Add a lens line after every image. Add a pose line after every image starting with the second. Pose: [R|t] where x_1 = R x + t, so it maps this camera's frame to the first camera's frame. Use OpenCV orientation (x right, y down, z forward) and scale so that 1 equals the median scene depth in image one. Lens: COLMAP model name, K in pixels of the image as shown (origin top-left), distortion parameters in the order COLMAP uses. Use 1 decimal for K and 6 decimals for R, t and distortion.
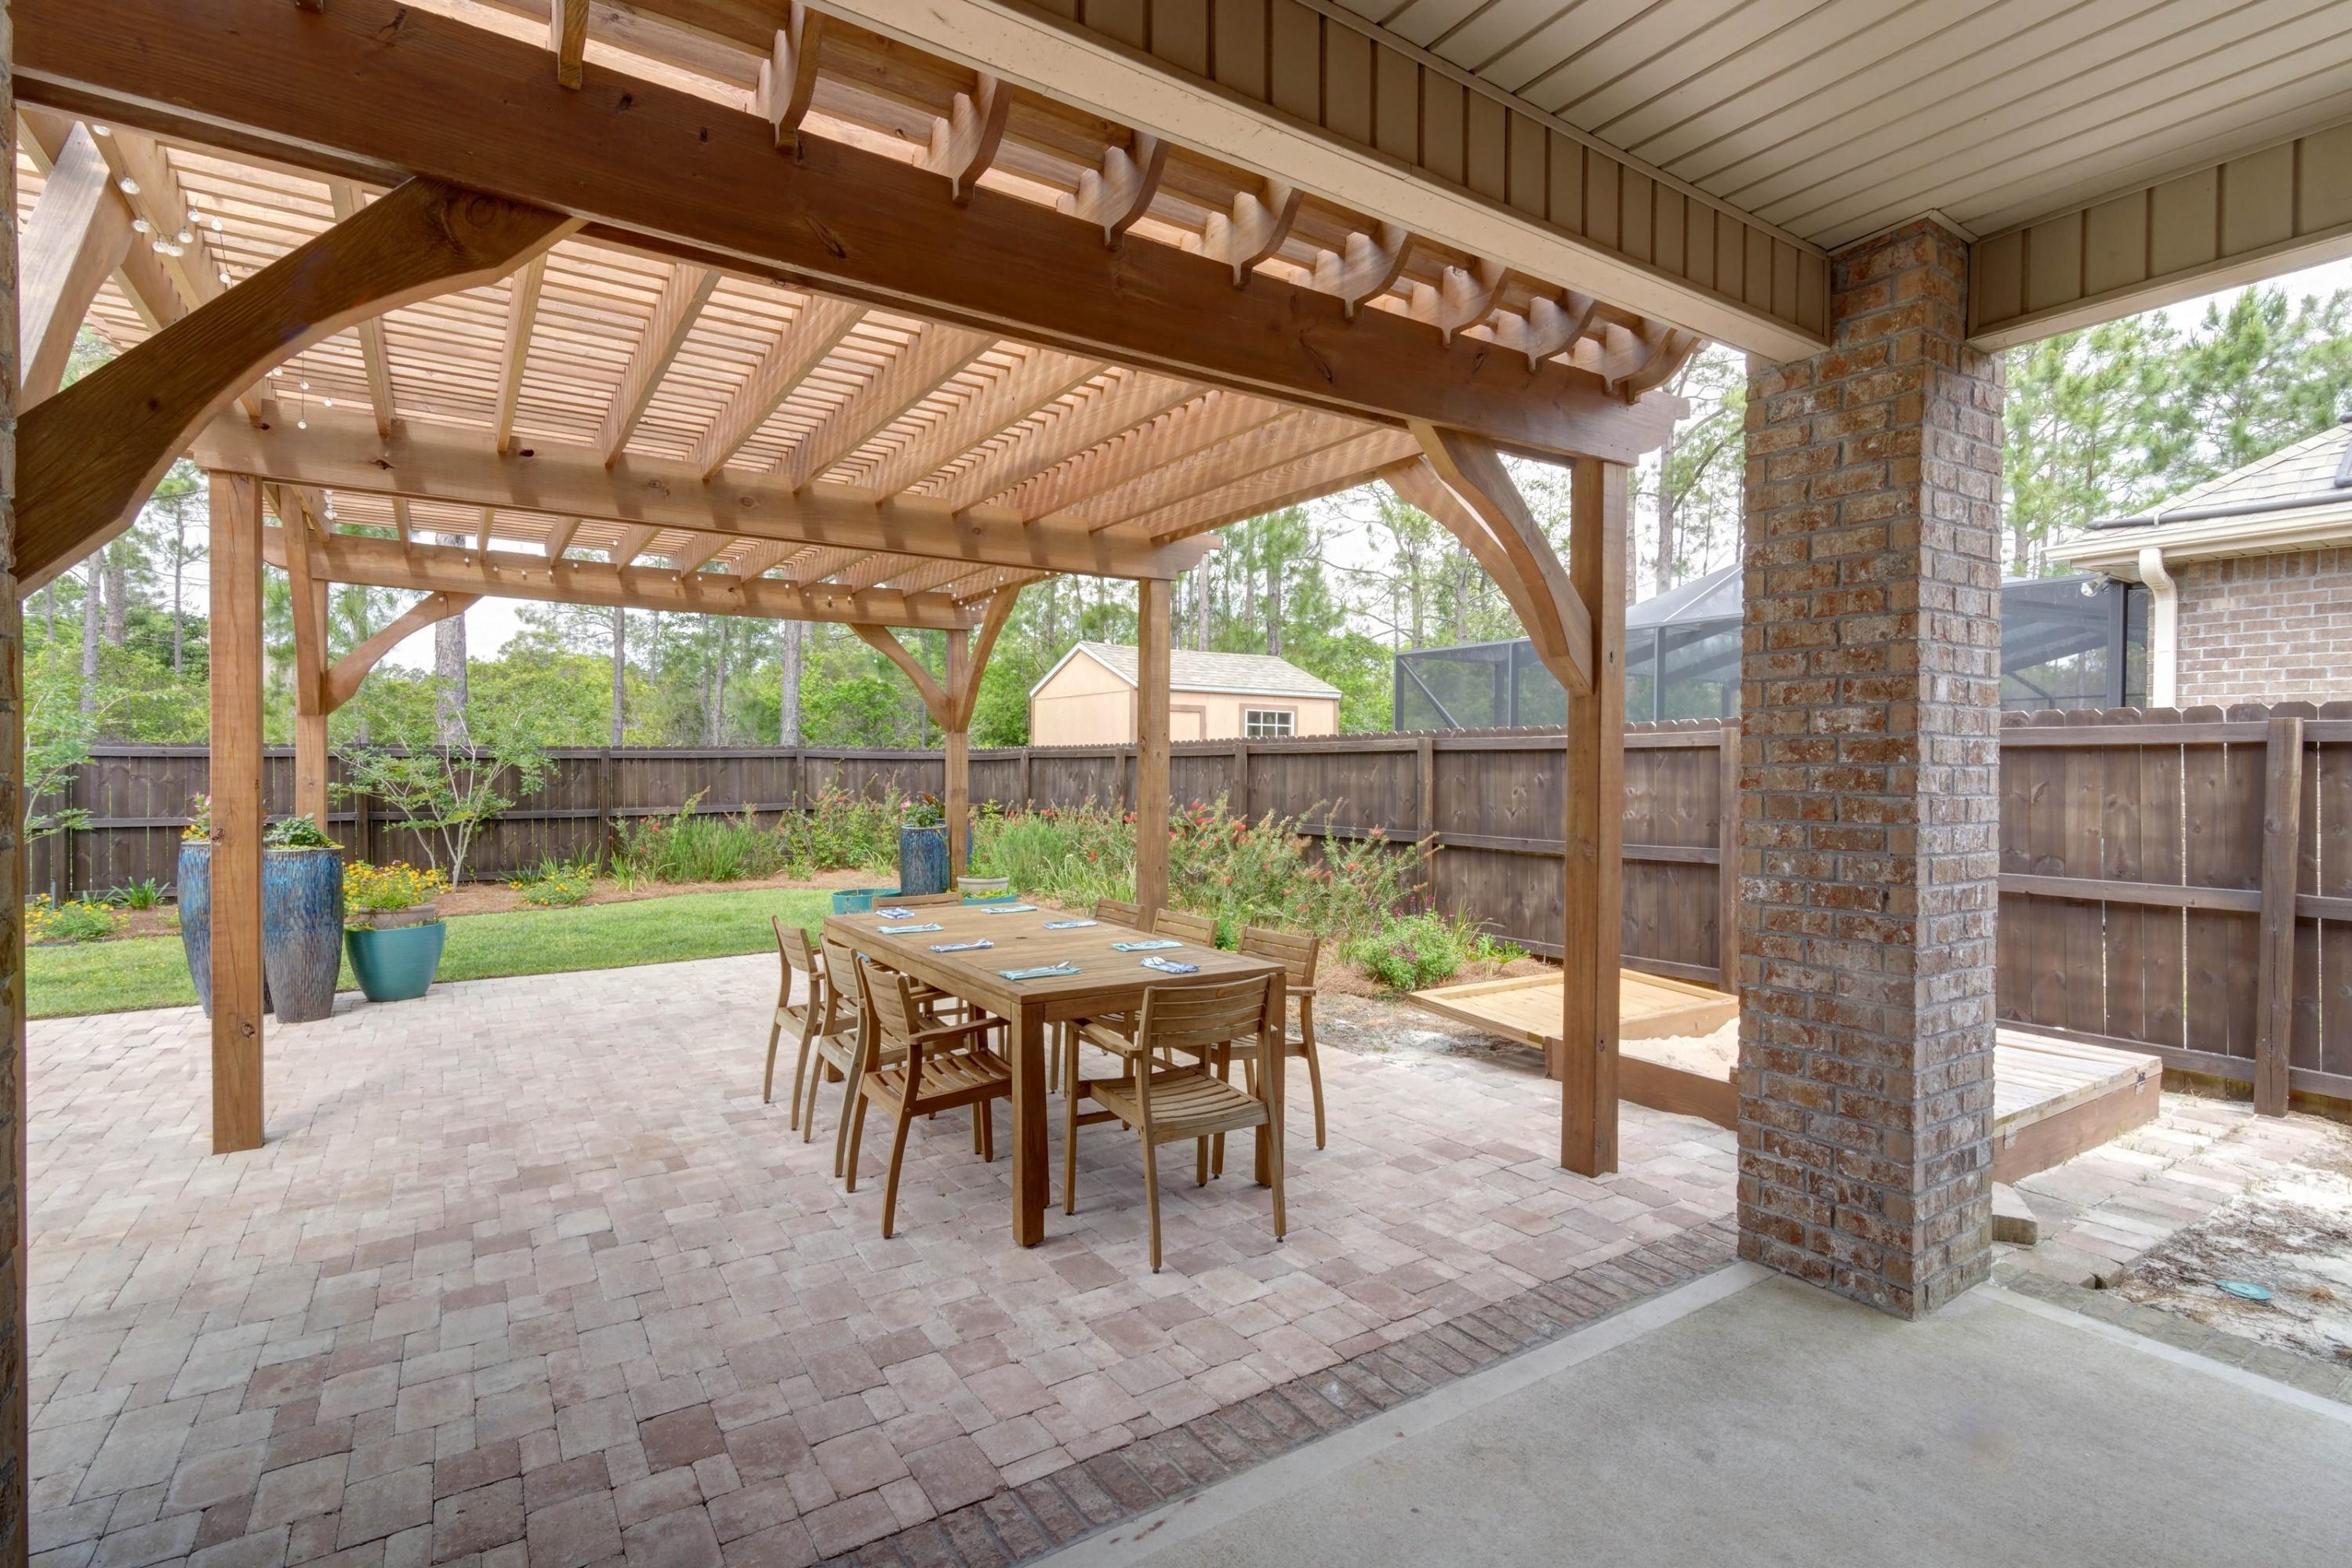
lens RADIAL K [[1132.9, 0, 1178.4], [0, 1132.9, 805.1], [0, 0, 1]] dist [0.001374, 0.000062]
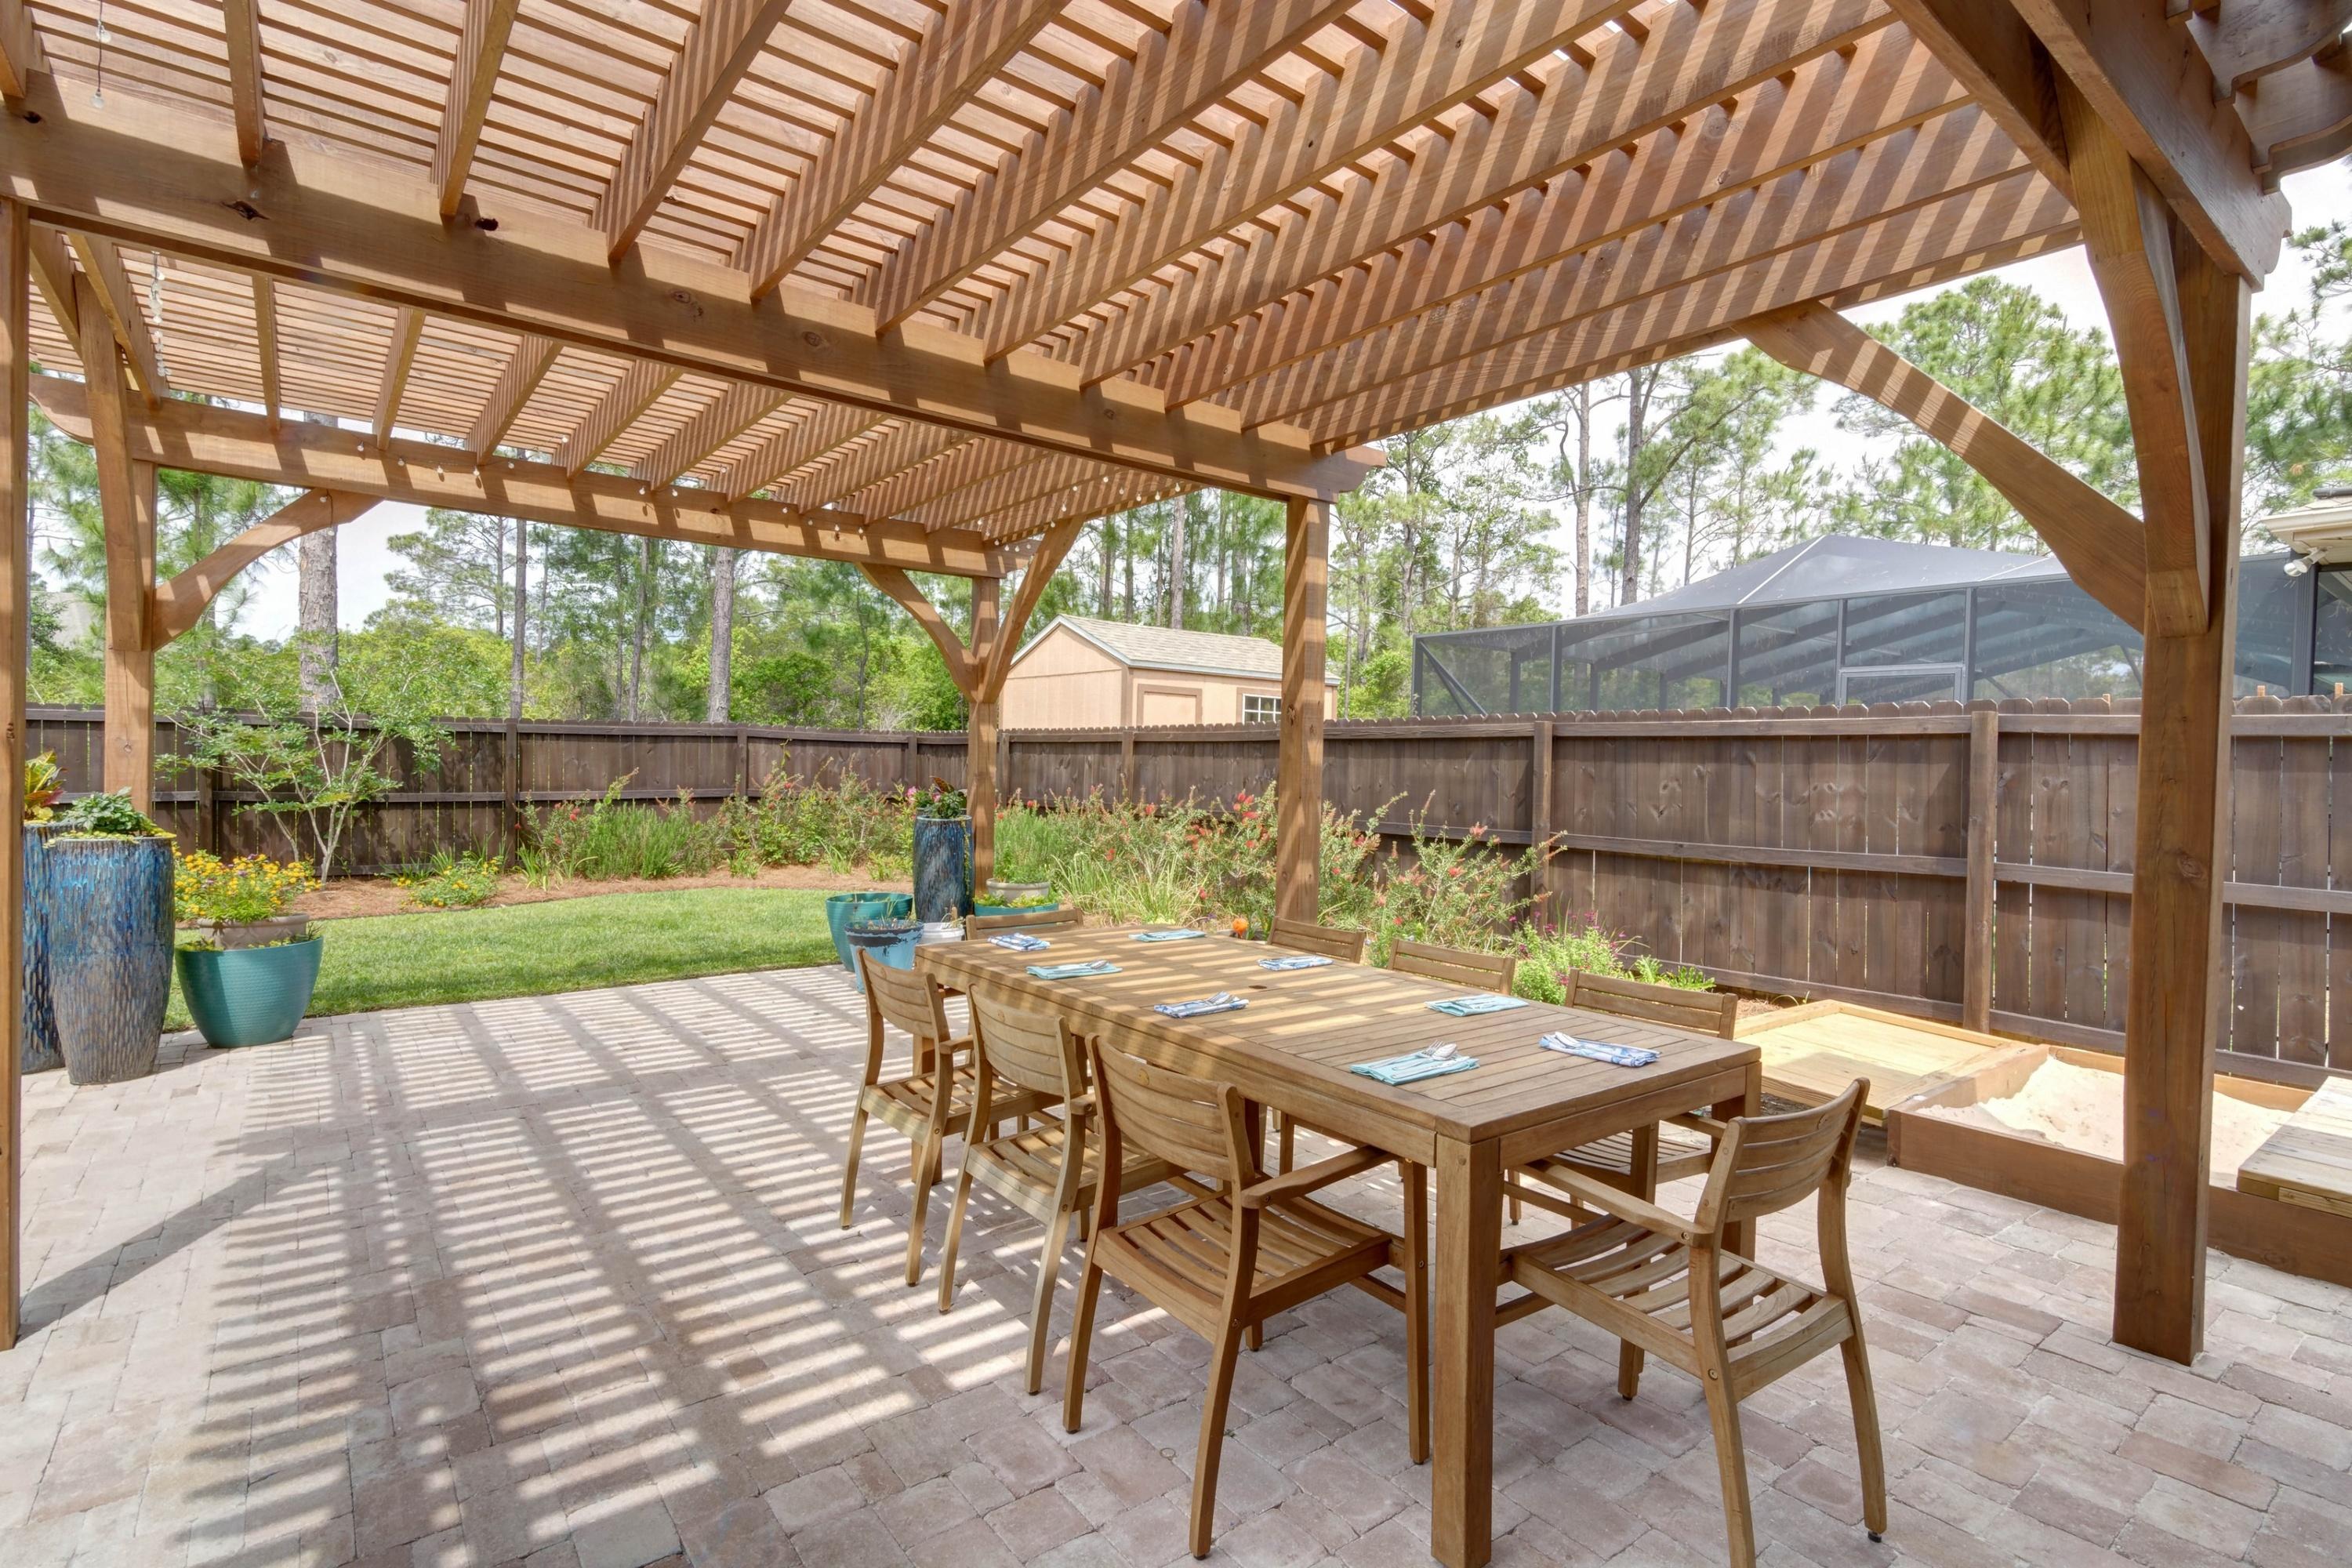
lens RADIAL K [[1132.9, 0, 1178.4], [0, 1132.9, 805.1], [0, 0, 1]] dist [0.001374, 0.000062]
pose [[0.996303, 0.014391, 0.084697, -0.101925], [-0.014758, 0.999884, 0.003711, 0.003342], [-0.084634, -0.004947, 0.996400, 0.142318]]
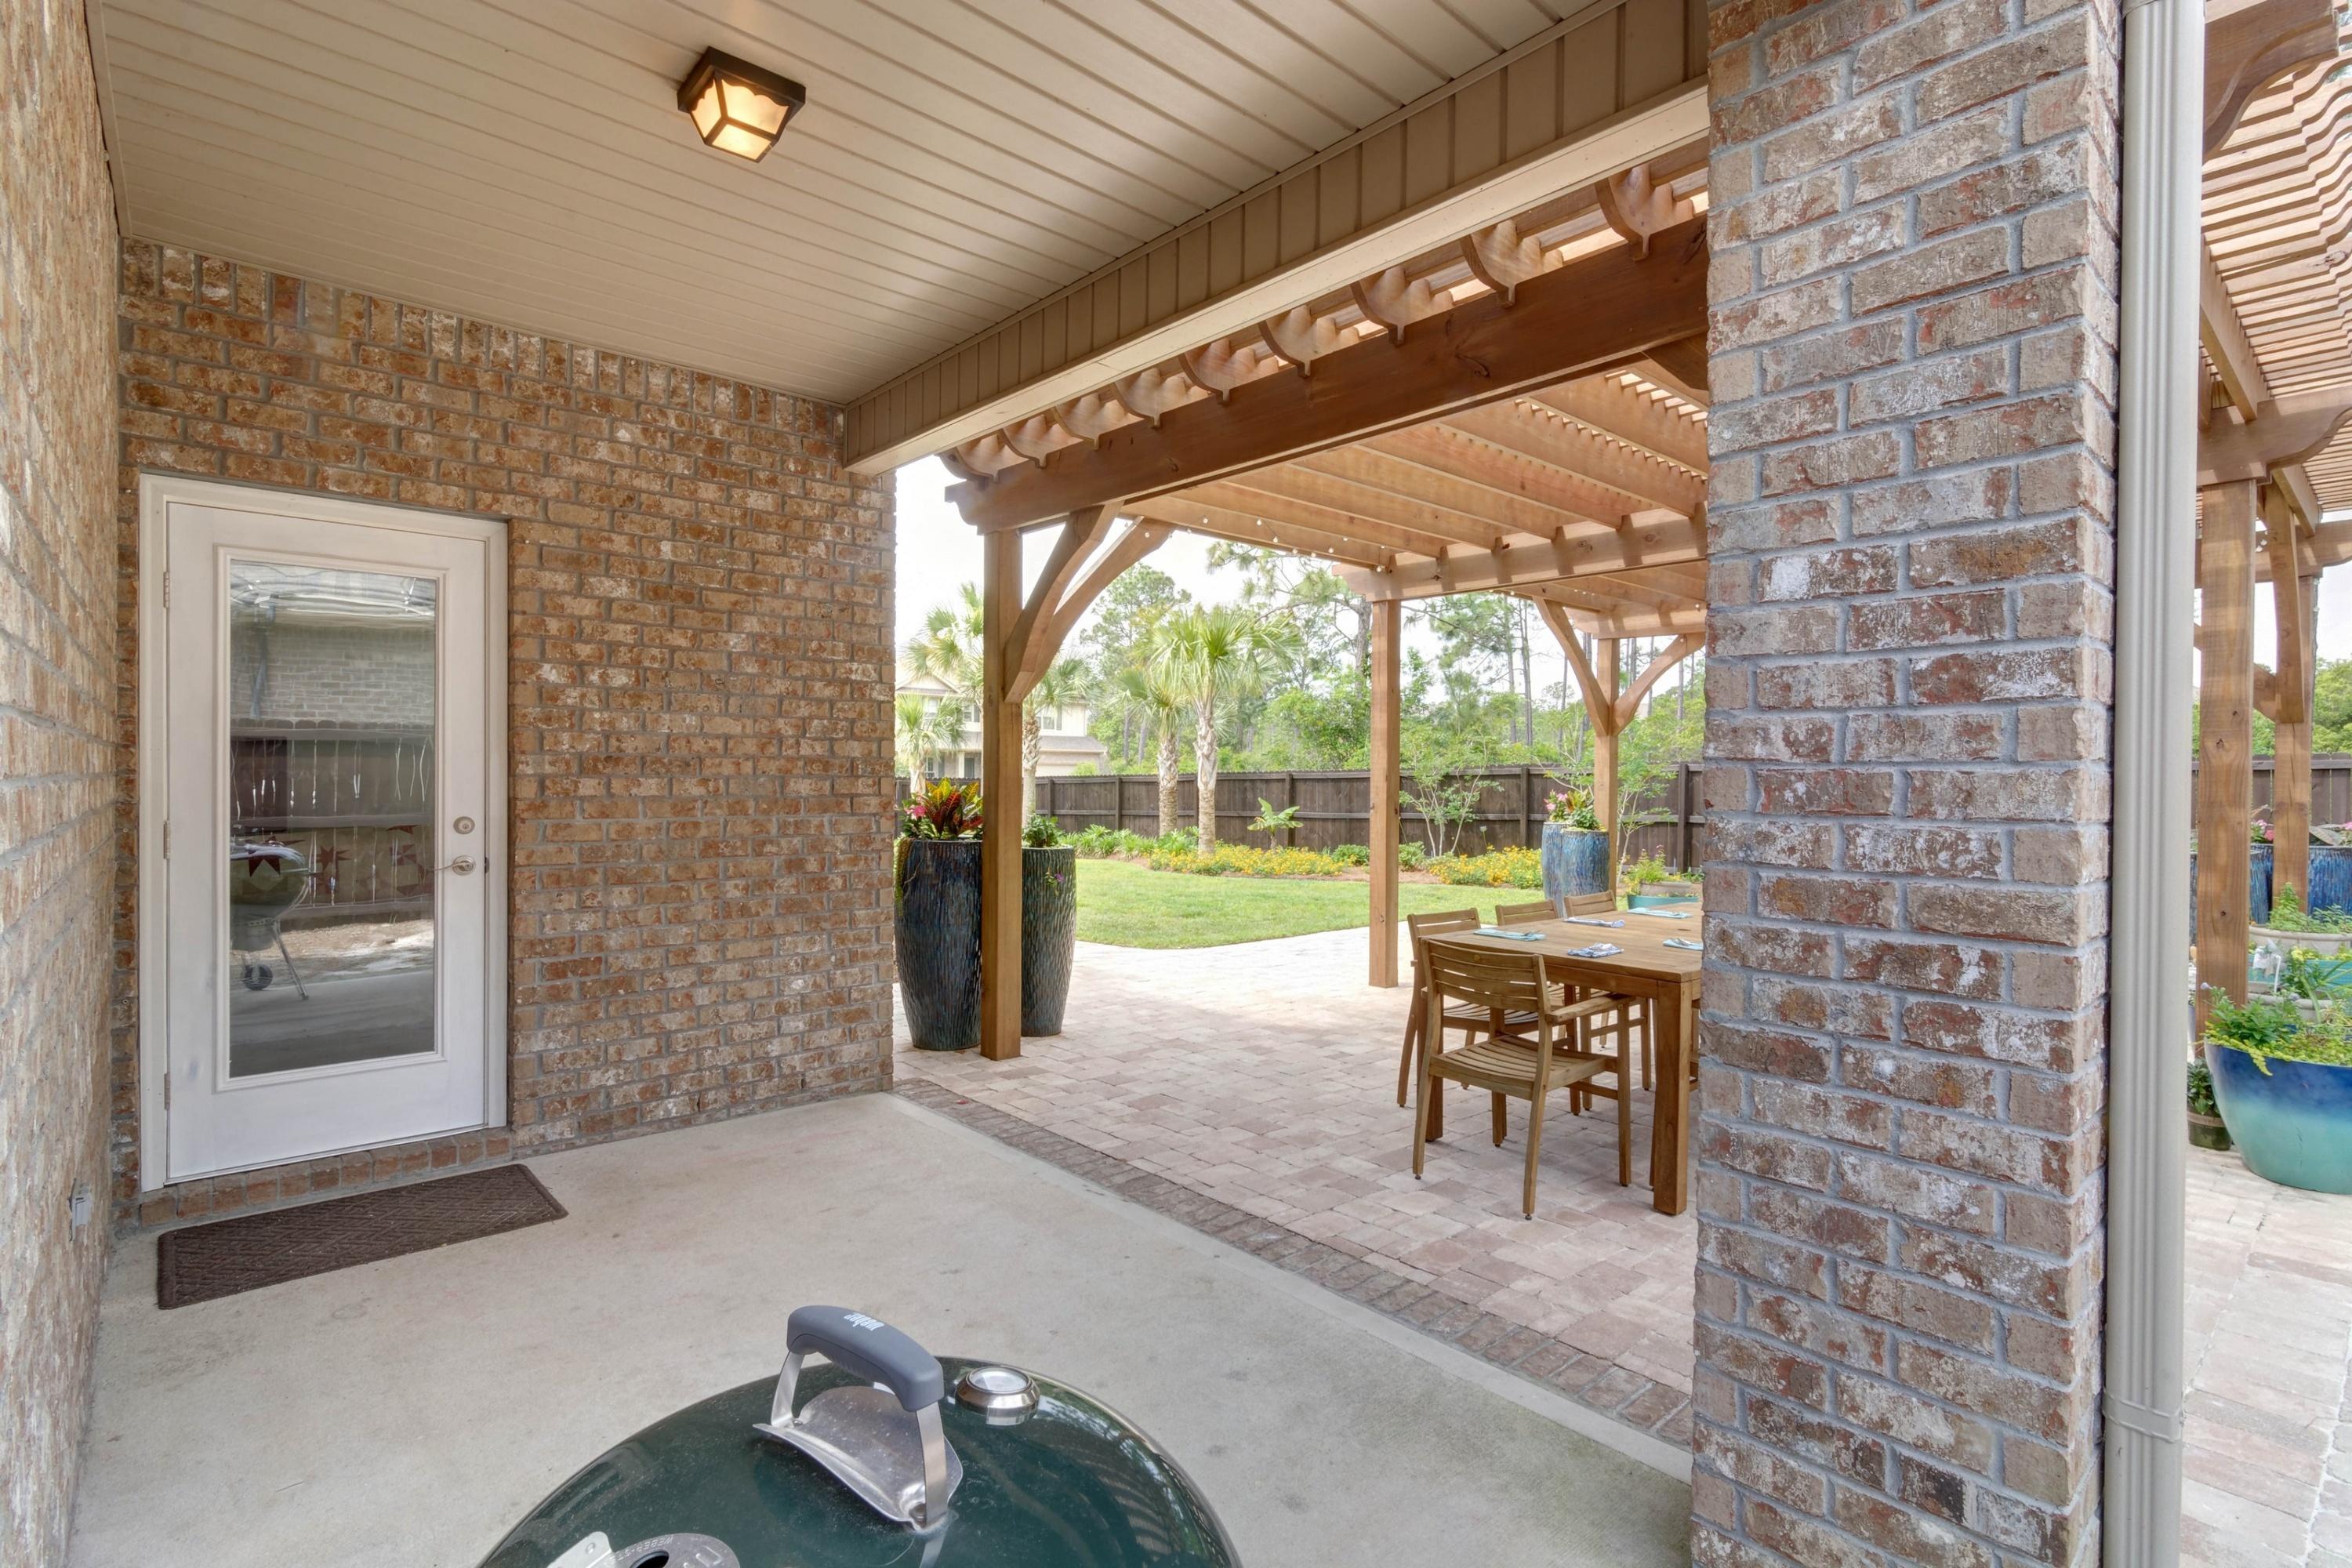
lens RADIAL K [[1132.9, 0, 1178.4], [0, 1132.9, 805.1], [0, 0, 1]] dist [0.001374, 0.000062]
pose [[0.142735, 0.022949, -0.989495, 0.340640], [-0.043067, 0.998928, 0.016955, 0.003500], [0.988824, 0.040194, 0.143570, 0.173066]]
